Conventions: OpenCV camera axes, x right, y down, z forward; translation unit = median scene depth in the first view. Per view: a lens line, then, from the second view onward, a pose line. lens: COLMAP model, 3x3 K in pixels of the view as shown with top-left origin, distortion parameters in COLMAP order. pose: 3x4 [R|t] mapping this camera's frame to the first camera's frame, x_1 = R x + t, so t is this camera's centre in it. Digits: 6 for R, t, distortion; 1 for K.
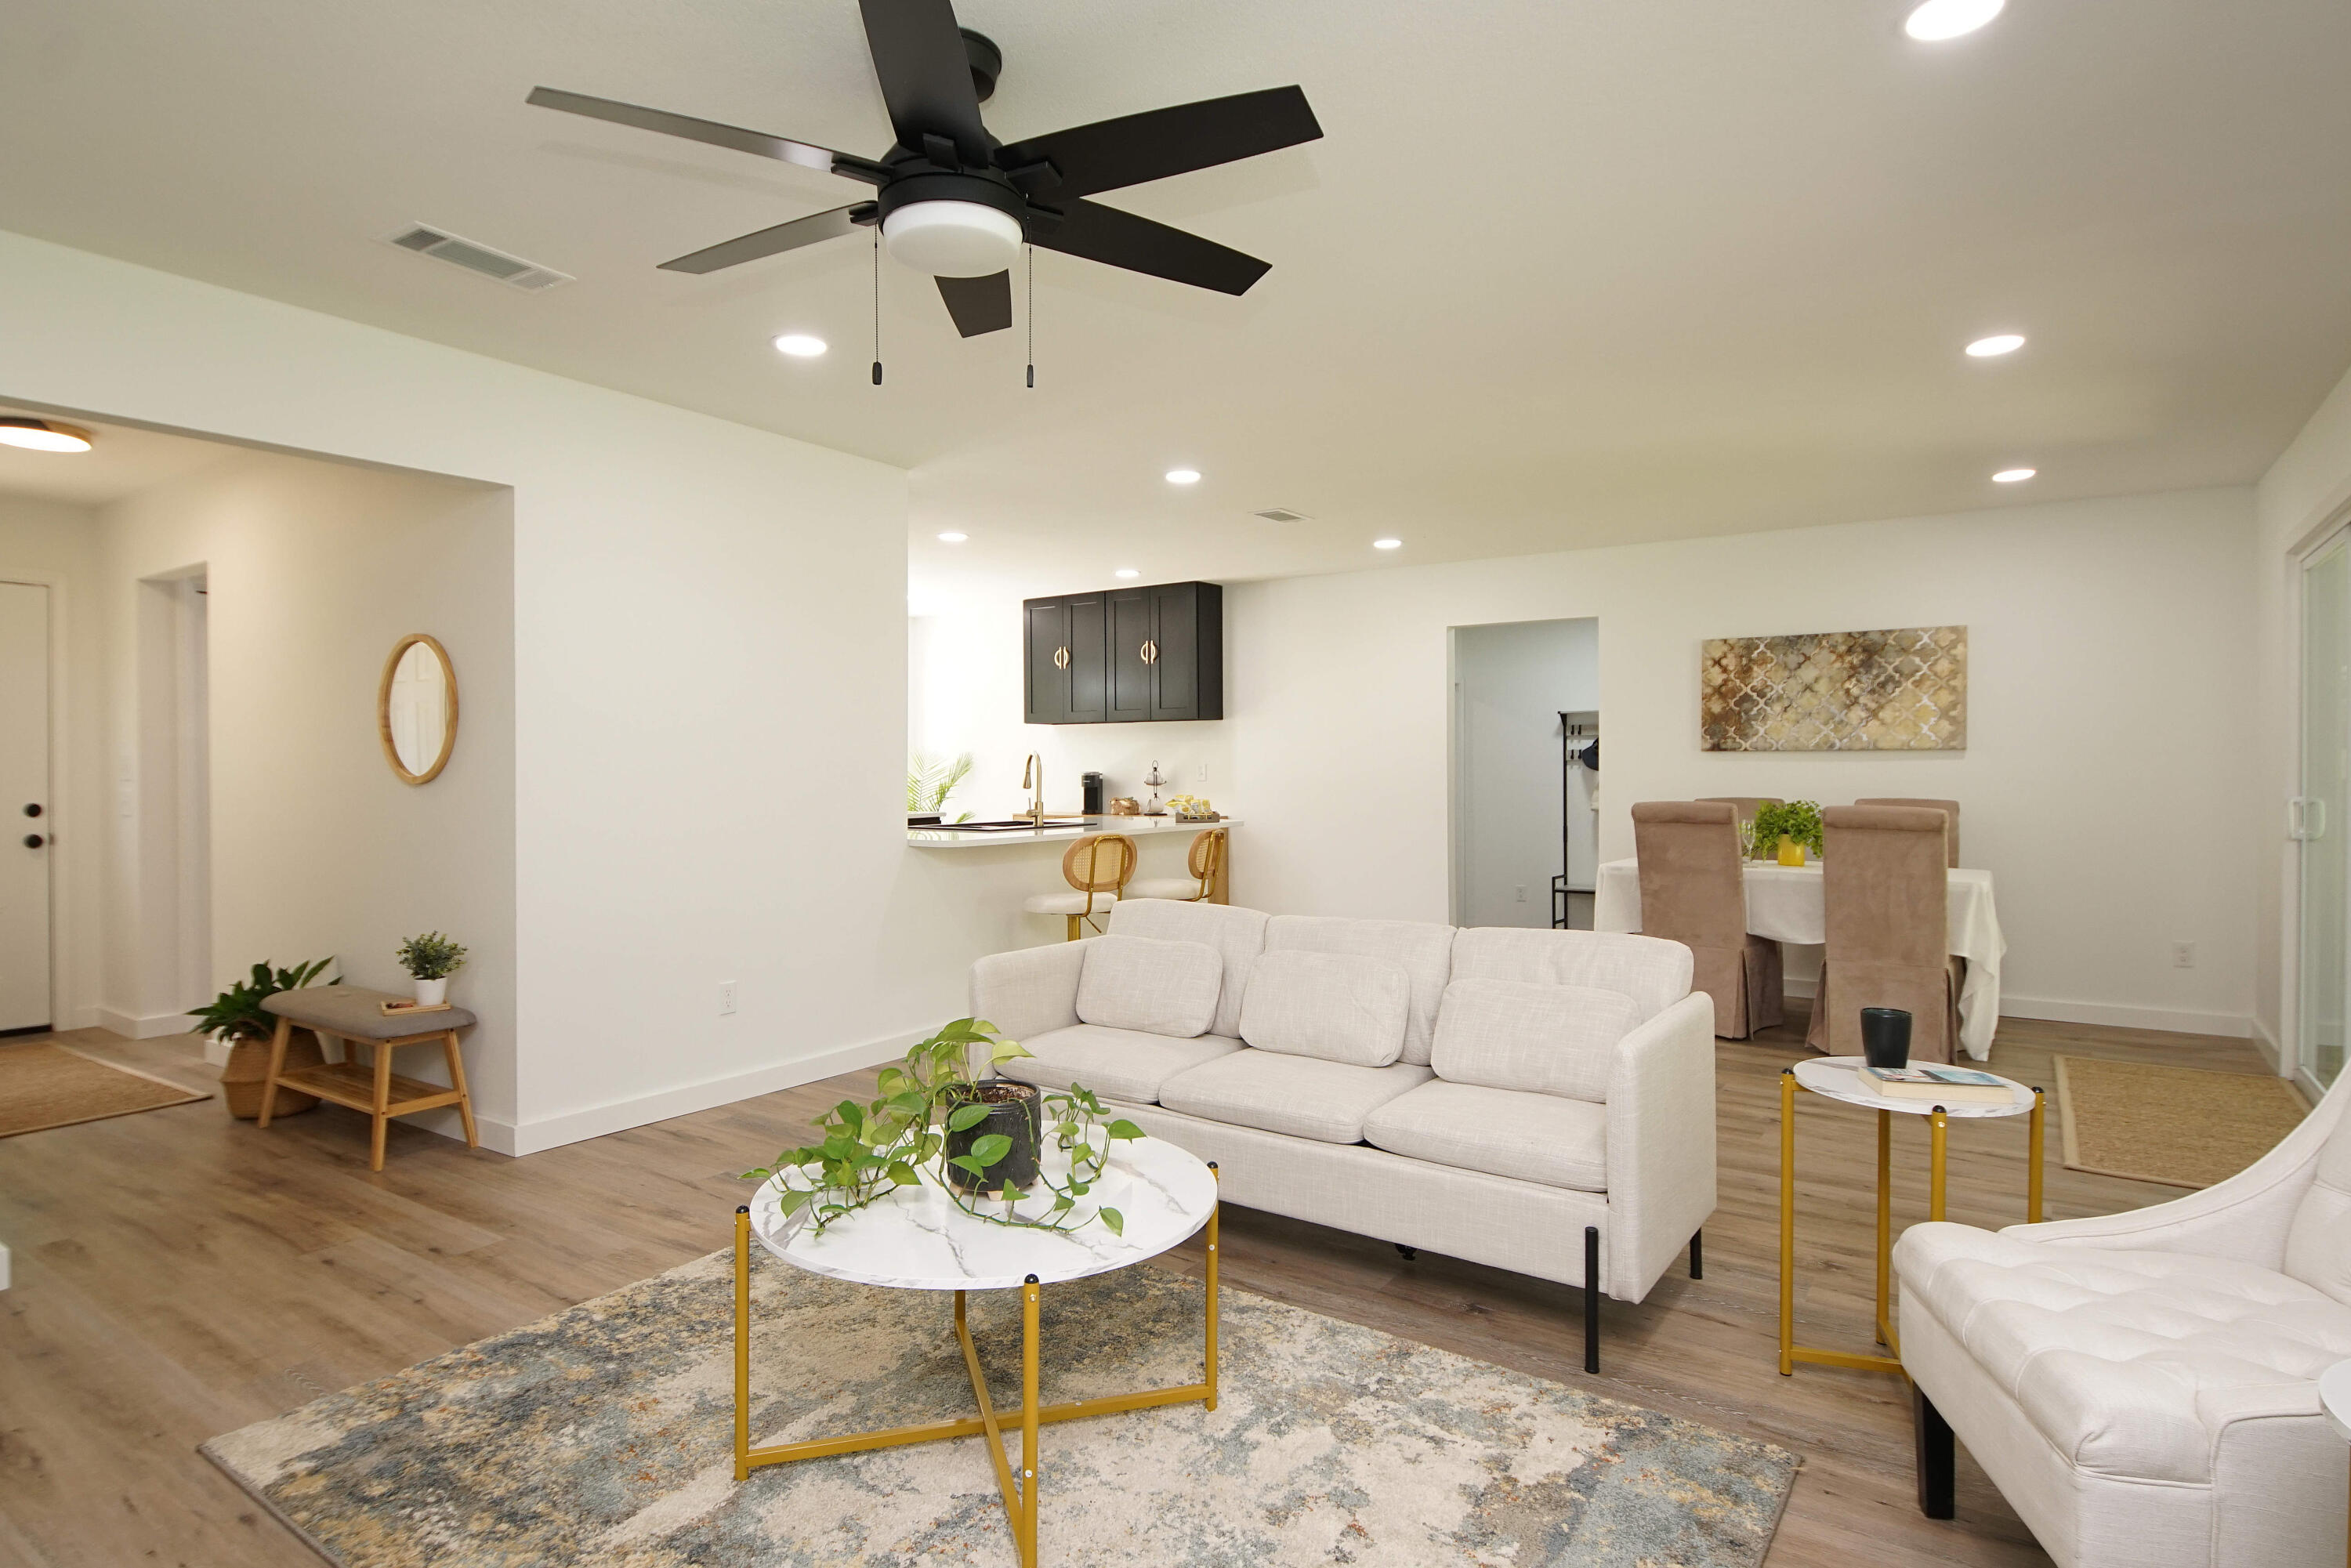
lens RADIAL K [[1277.0, 0, 1175.5], [0, 1277.0, 784.0], [0, 0, 1]] dist [0.001671, -0.000091]
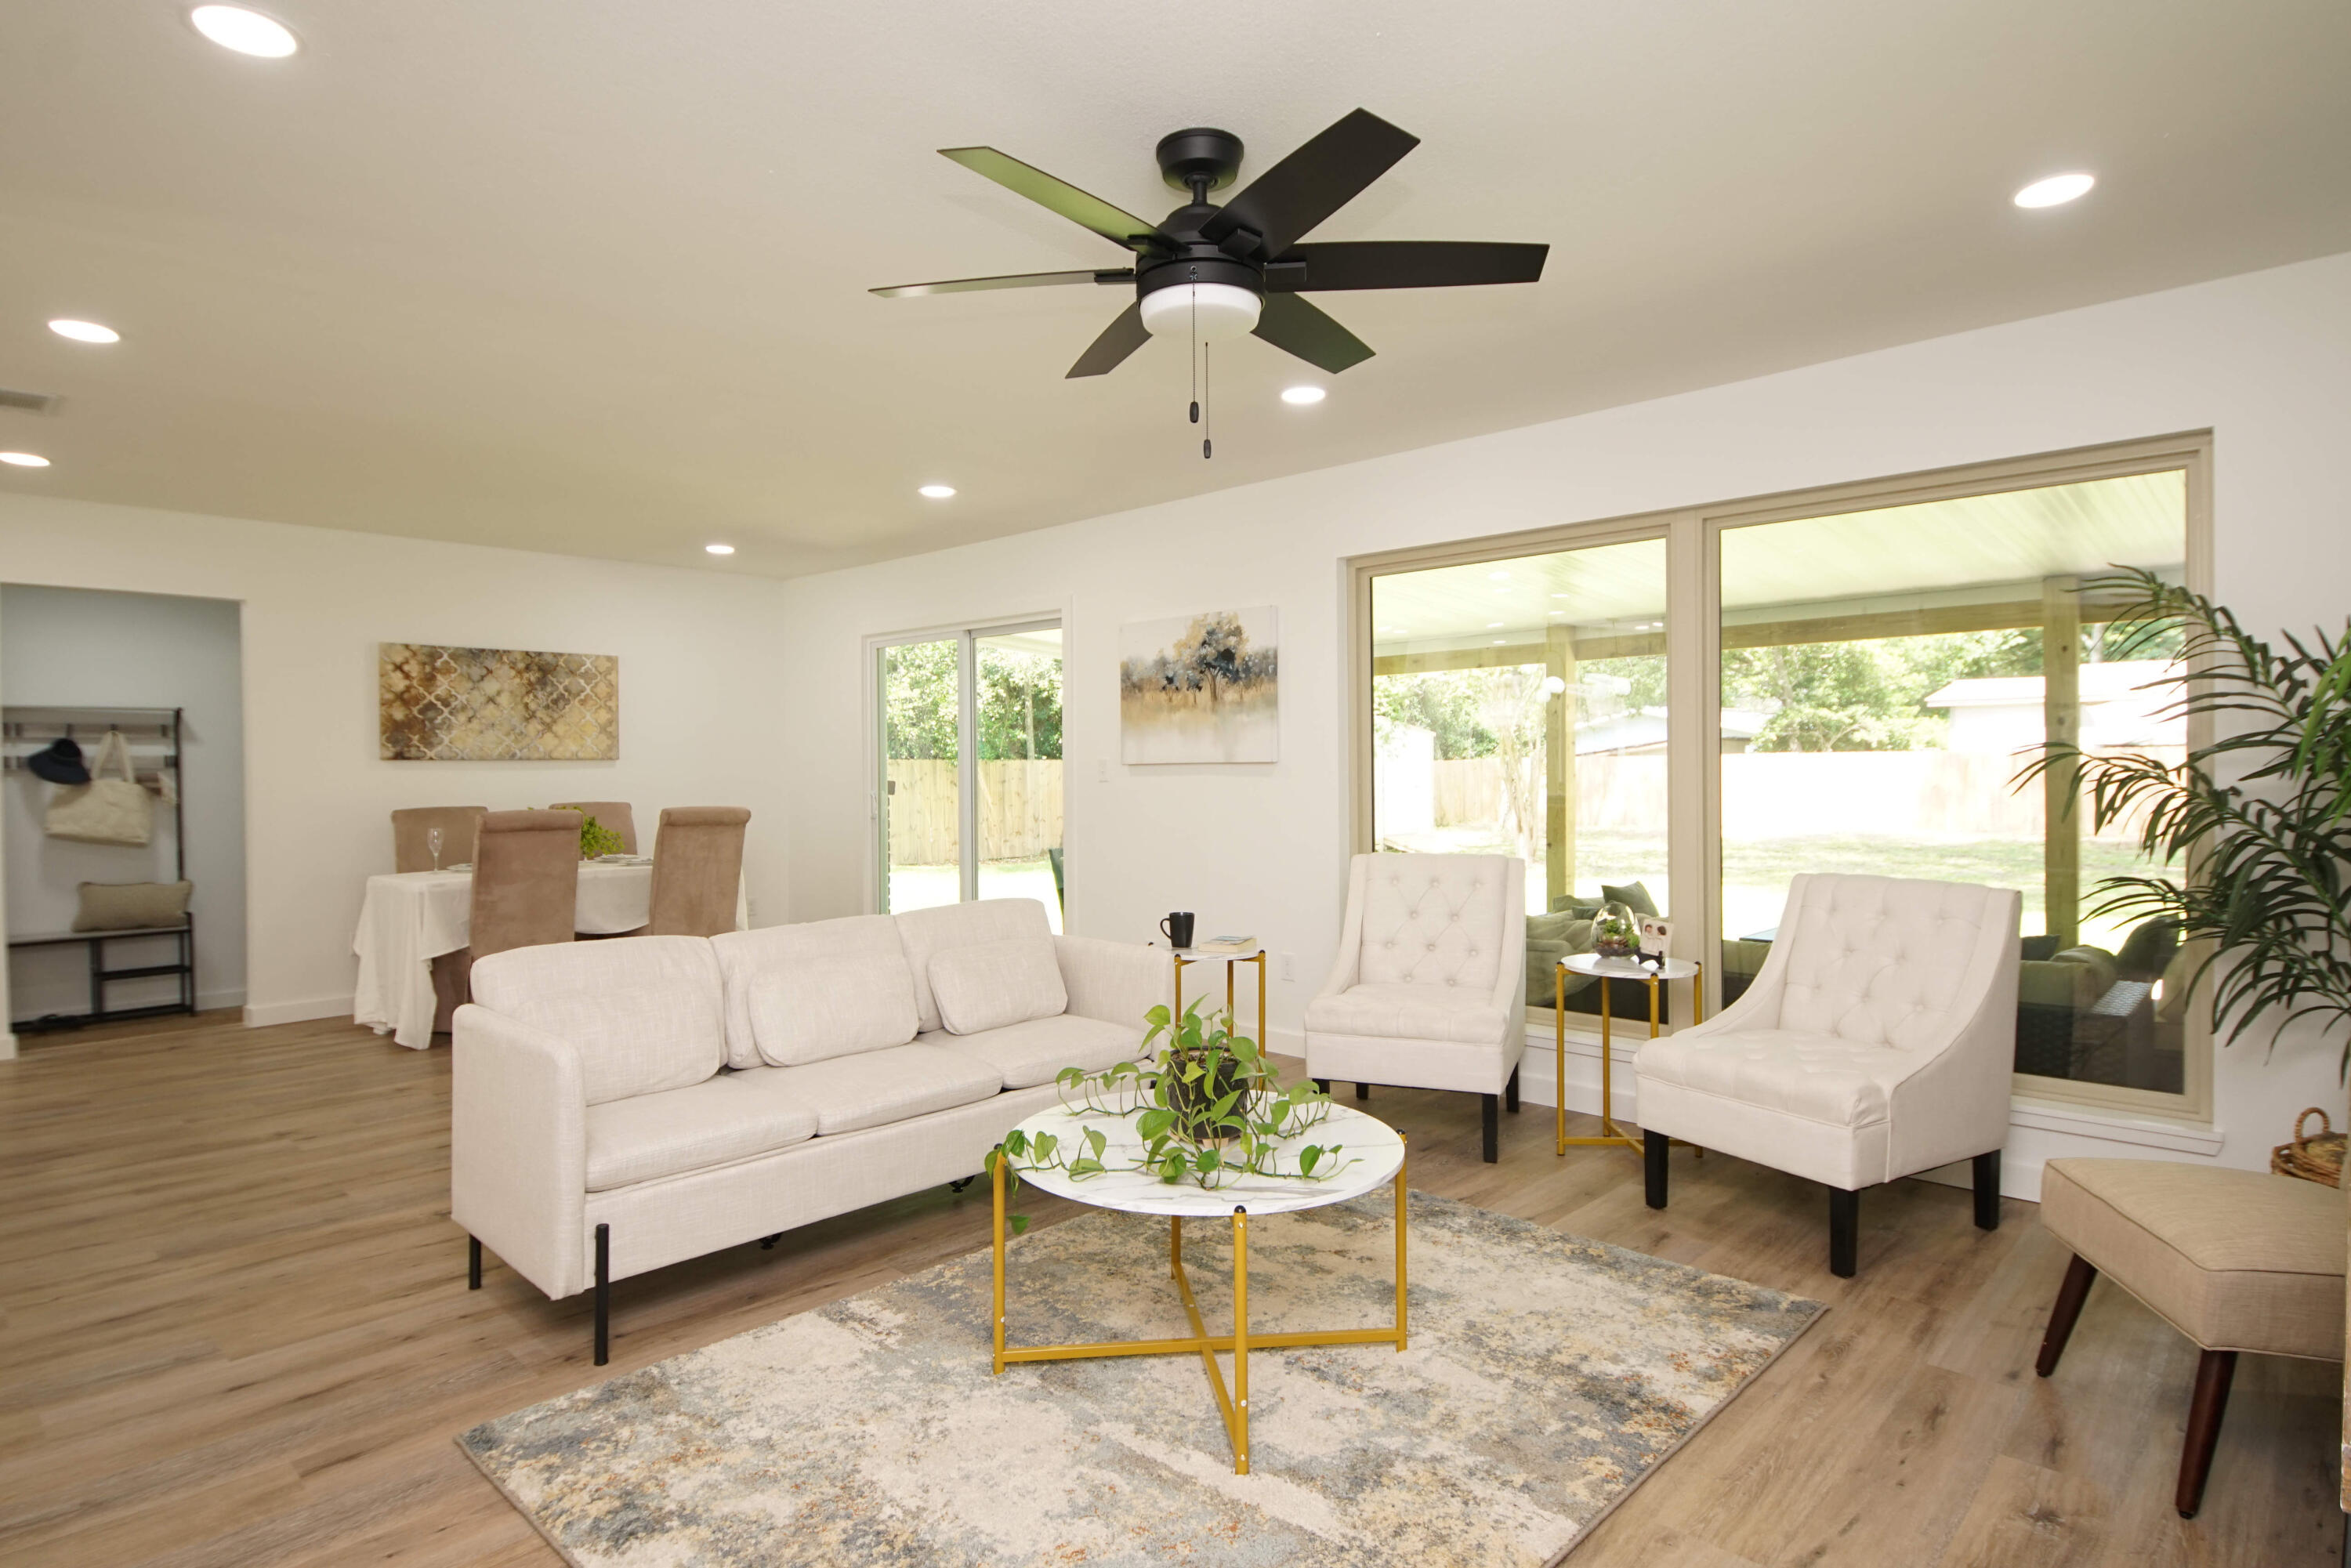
lens RADIAL K [[1243.7, 0, 1175.5], [0, 1243.7, 784.0], [0, 0, 1]] dist [0.002869, -0.000292]
pose [[0.157491, -0.013207, 0.987432, -0.430430], [0.019342, 0.999760, 0.010287, -0.006073], [-0.987331, 0.017479, 0.157709, 0.288260]]
